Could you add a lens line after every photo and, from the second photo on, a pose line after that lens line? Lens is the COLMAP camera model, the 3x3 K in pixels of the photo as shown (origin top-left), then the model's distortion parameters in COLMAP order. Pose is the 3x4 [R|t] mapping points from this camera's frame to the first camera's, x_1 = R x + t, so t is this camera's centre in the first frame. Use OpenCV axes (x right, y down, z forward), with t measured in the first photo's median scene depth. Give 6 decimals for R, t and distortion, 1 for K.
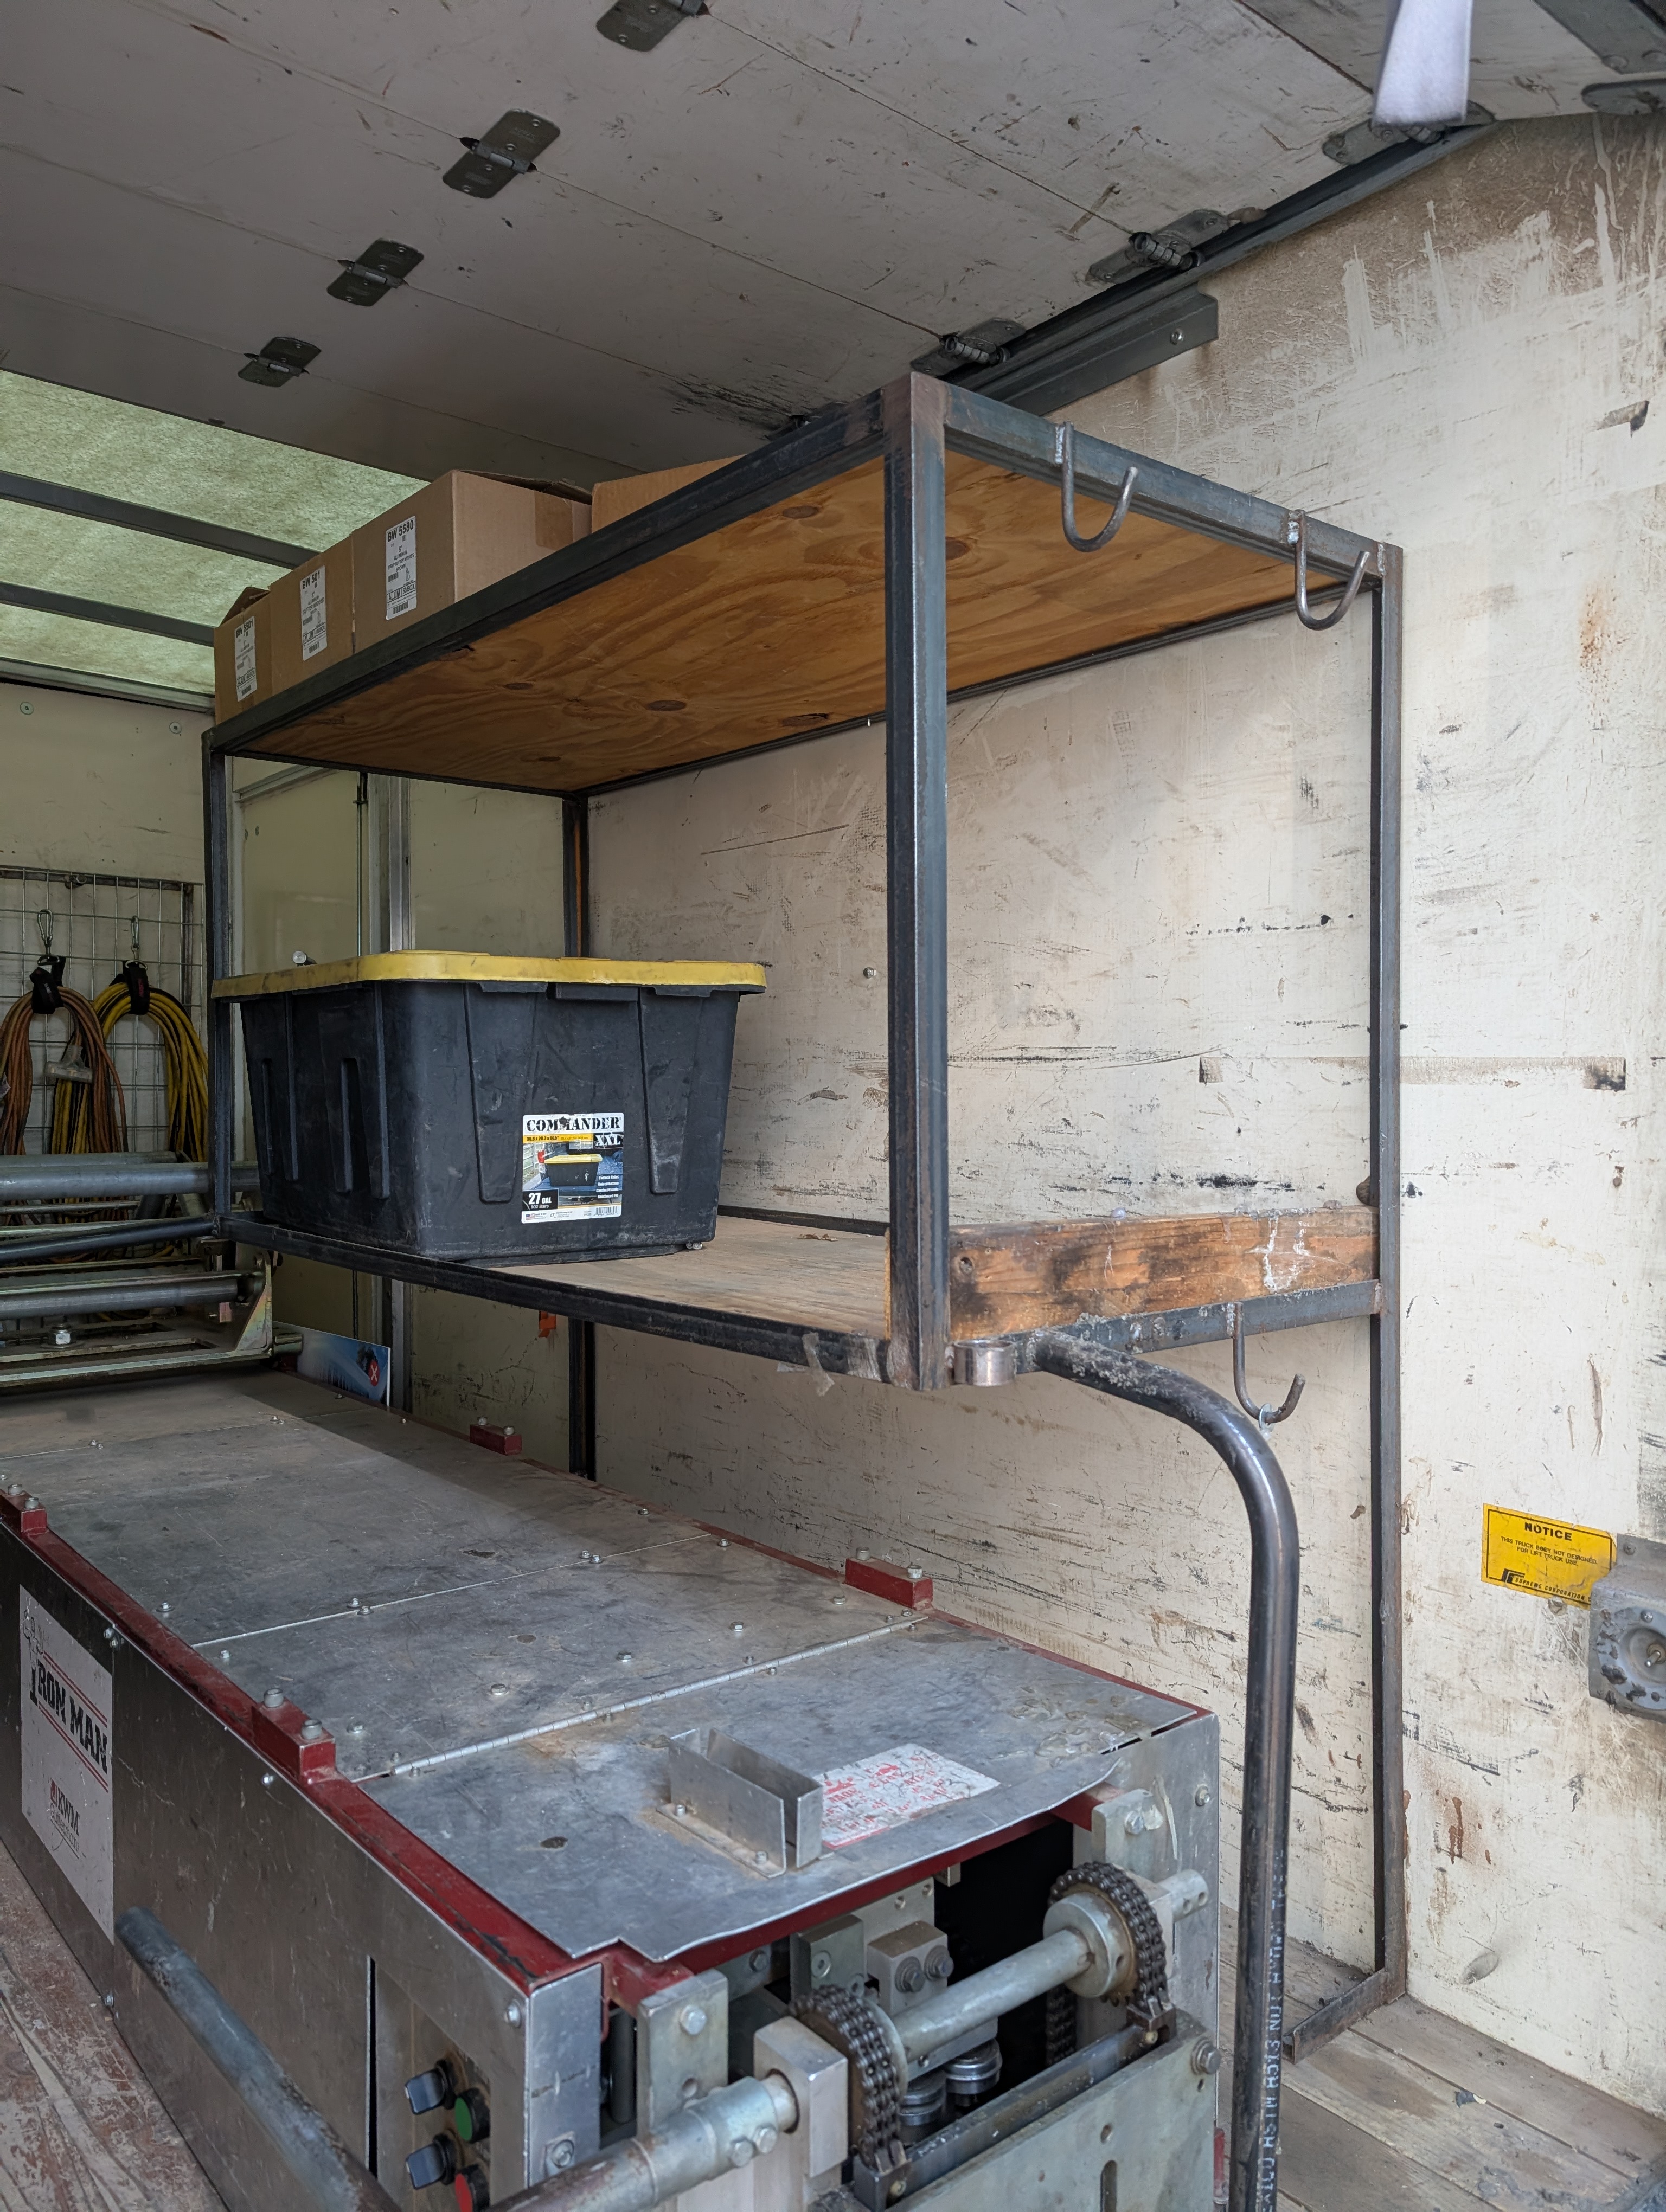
lens RADIAL K [[1596.9, 0, 833.0], [0, 1596.9, 1106.0], [0, 0, 1]] dist [-0.000940, -0.005250]
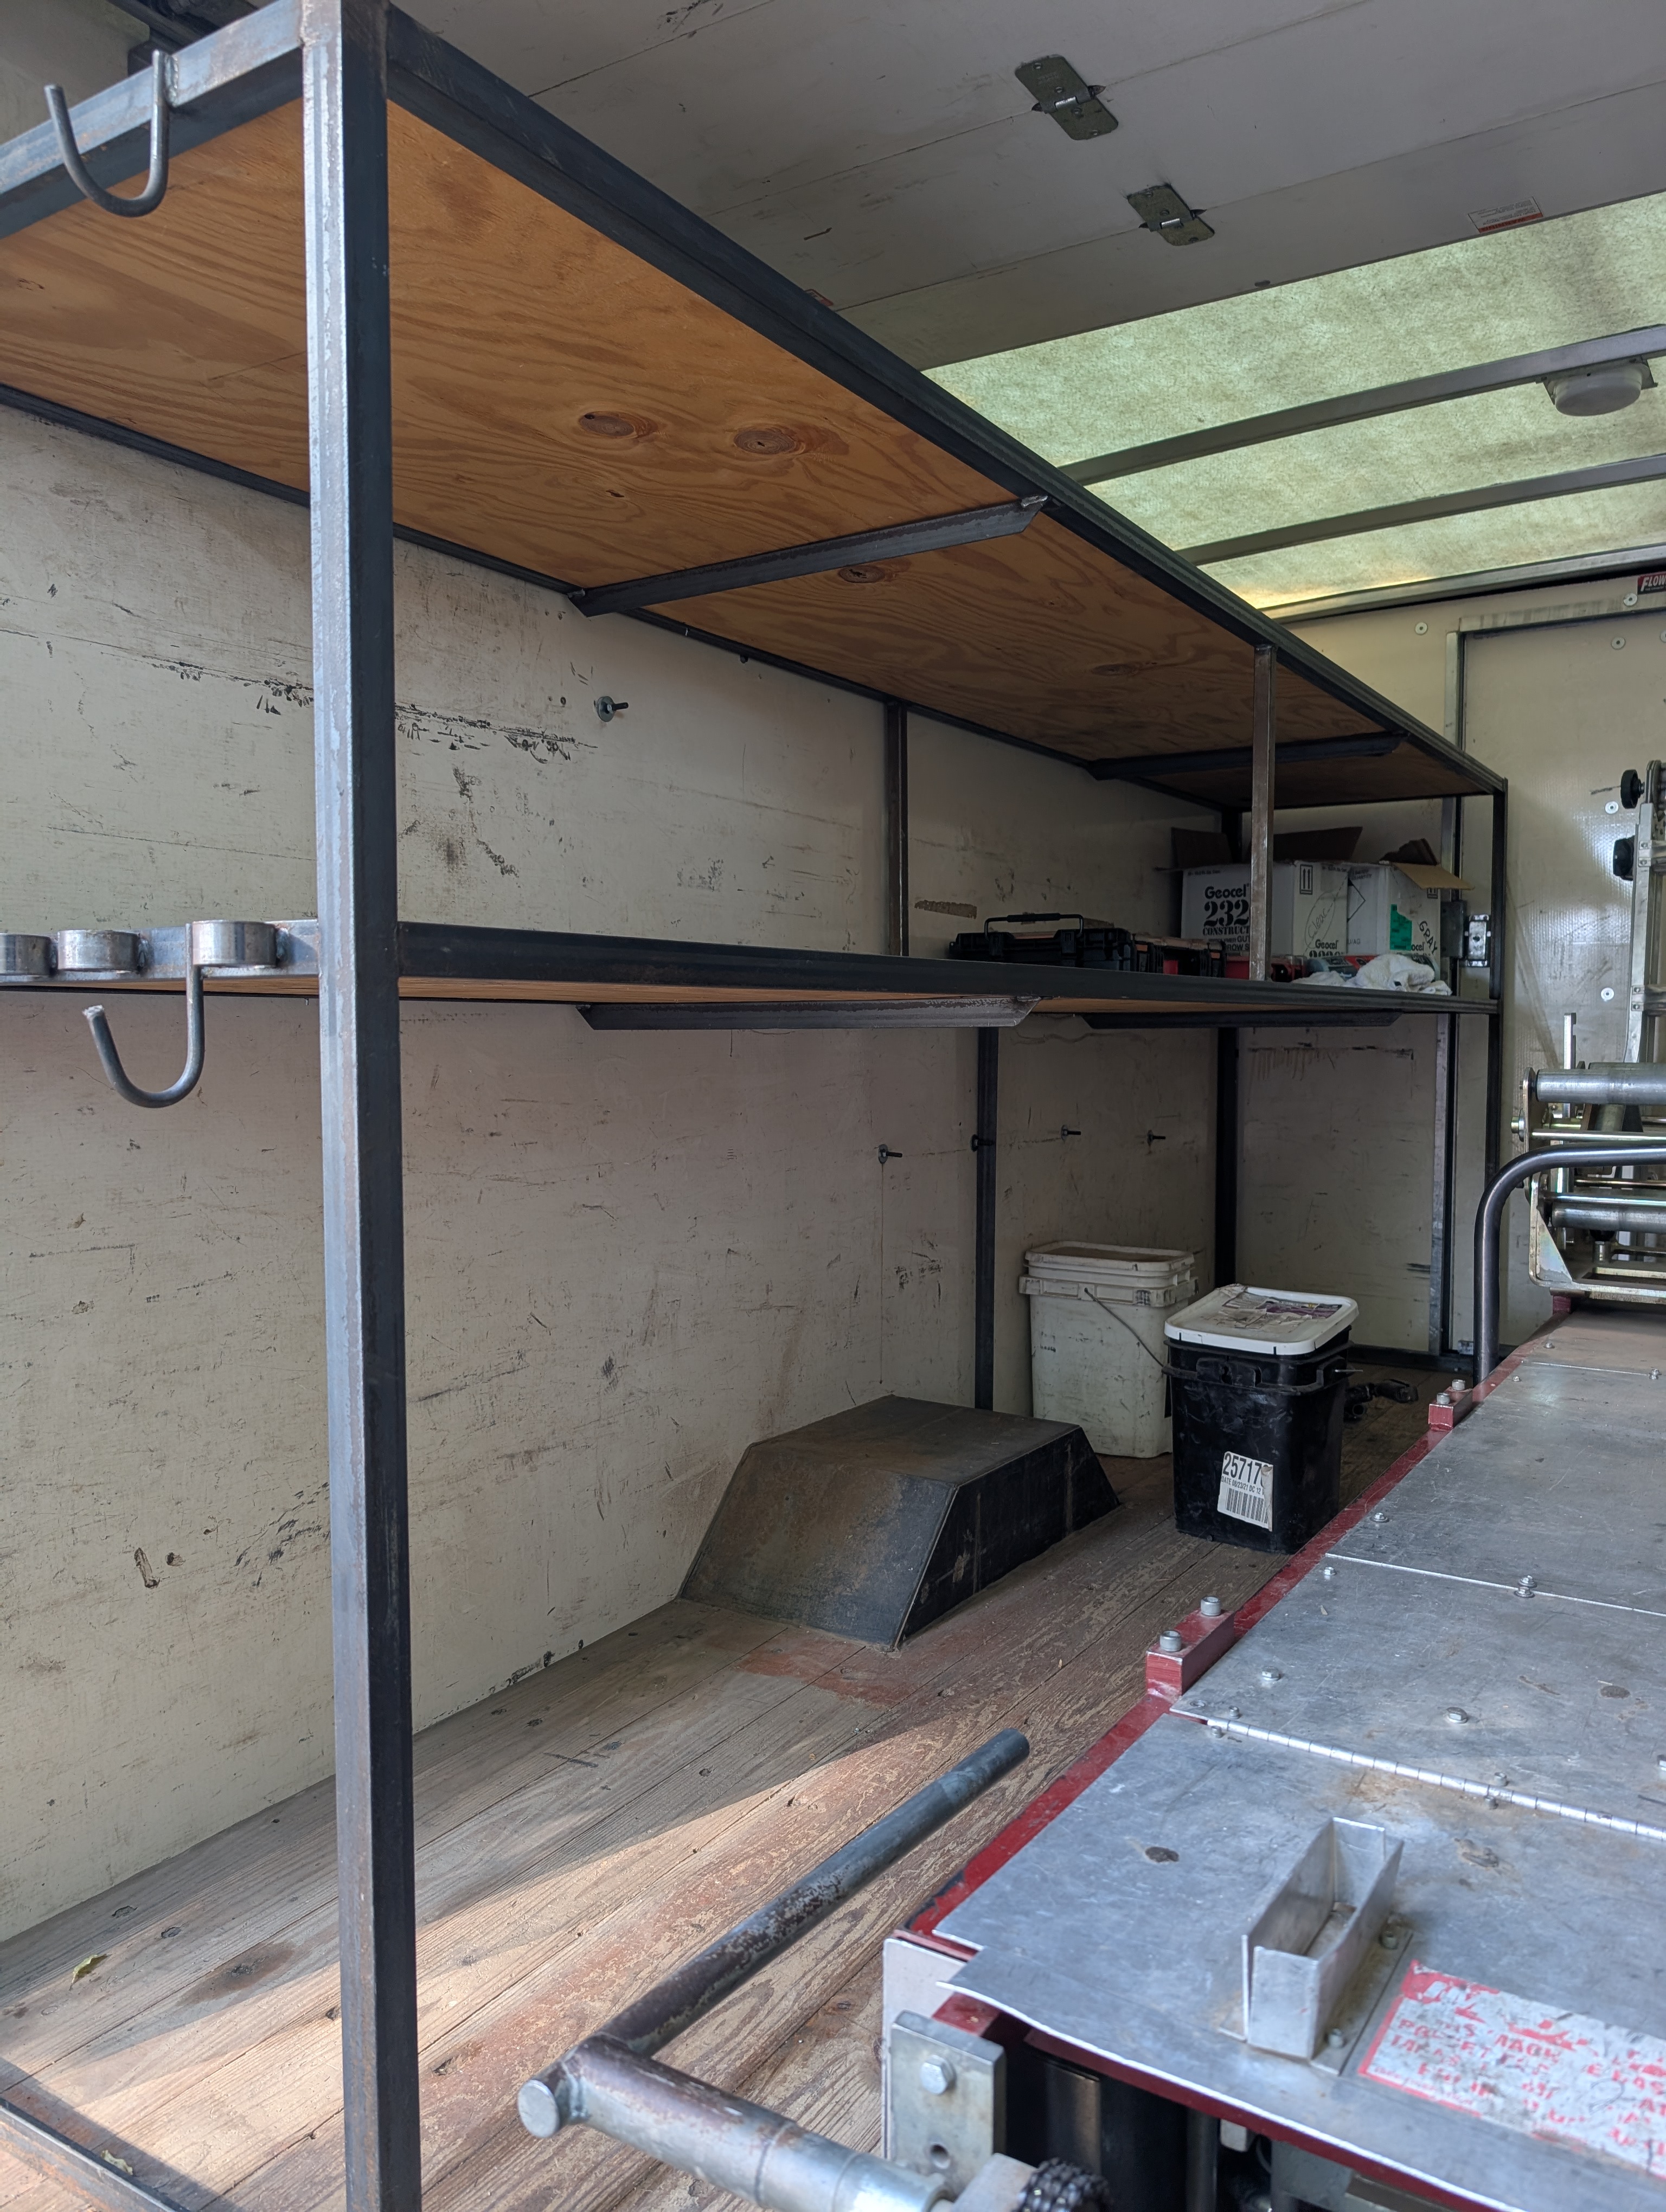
lens RADIAL K [[1596.9, 0, 833.0], [0, 1596.9, 1106.0], [0, 0, 1]] dist [-0.000940, -0.005250]
pose [[0.303963, 0.051311, -0.951301, 0.424347], [-0.013059, 0.998679, 0.049693, 0.036440], [0.952594, -0.002681, 0.304231, 0.483111]]
